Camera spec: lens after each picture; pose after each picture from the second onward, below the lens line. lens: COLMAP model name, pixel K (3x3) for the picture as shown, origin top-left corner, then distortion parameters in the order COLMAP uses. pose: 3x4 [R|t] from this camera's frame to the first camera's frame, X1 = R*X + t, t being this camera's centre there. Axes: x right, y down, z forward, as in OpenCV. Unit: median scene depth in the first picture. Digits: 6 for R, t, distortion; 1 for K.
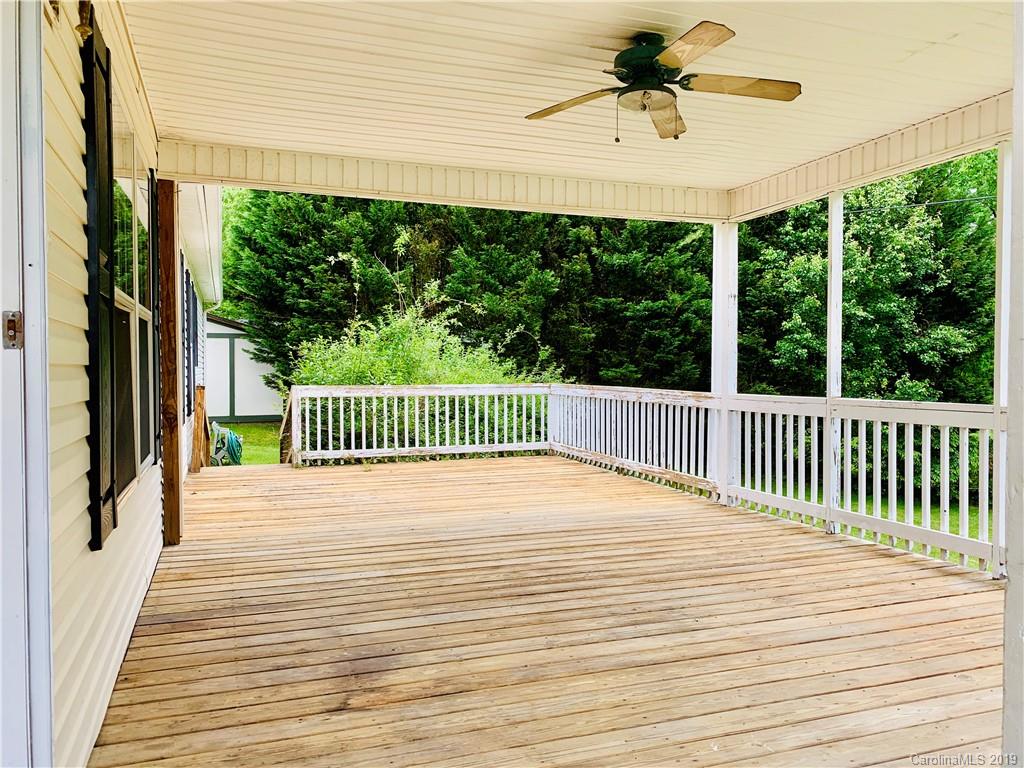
lens RADIAL K [[772.2, 0, 515.8], [0, 772.2, 380.4], [0, 0, 1]] dist [0.039322, -0.050491]
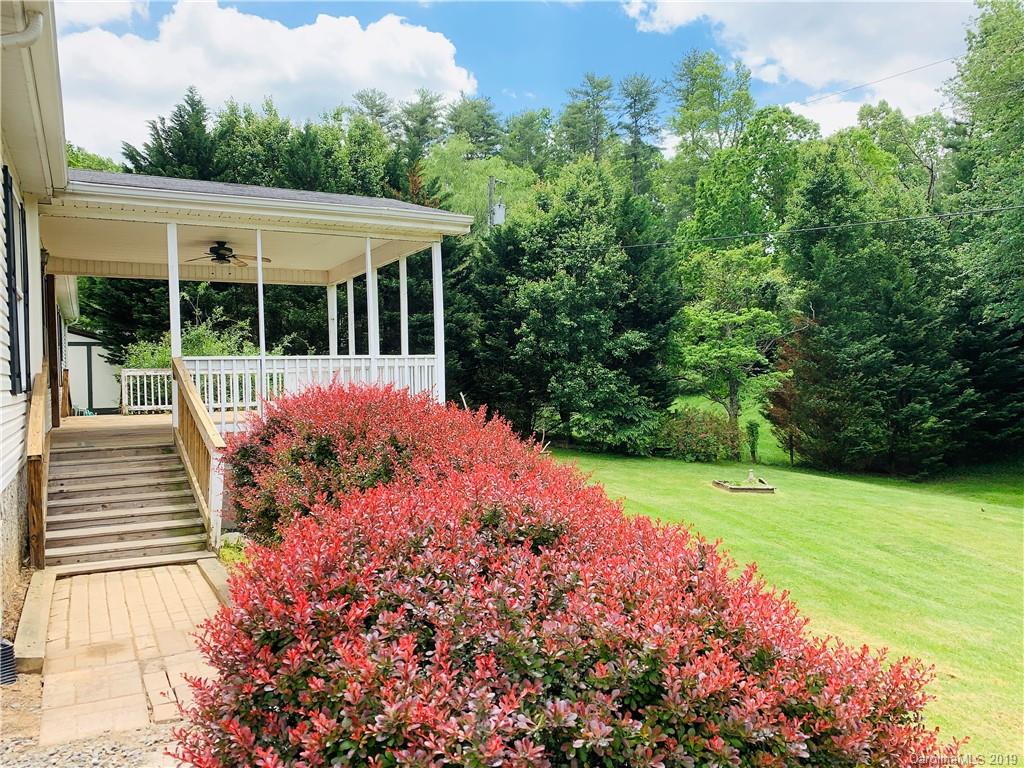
lens RADIAL K [[772.2, 0, 529.5], [0, 772.2, 382.0], [0, 0, 1]] dist [0.039322, -0.050491]
pose [[0.987160, -0.019763, 0.158506, 0.146156], [0.020701, 0.999777, -0.004267, 0.026479], [-0.158386, 0.007494, 0.987349, -0.377045]]
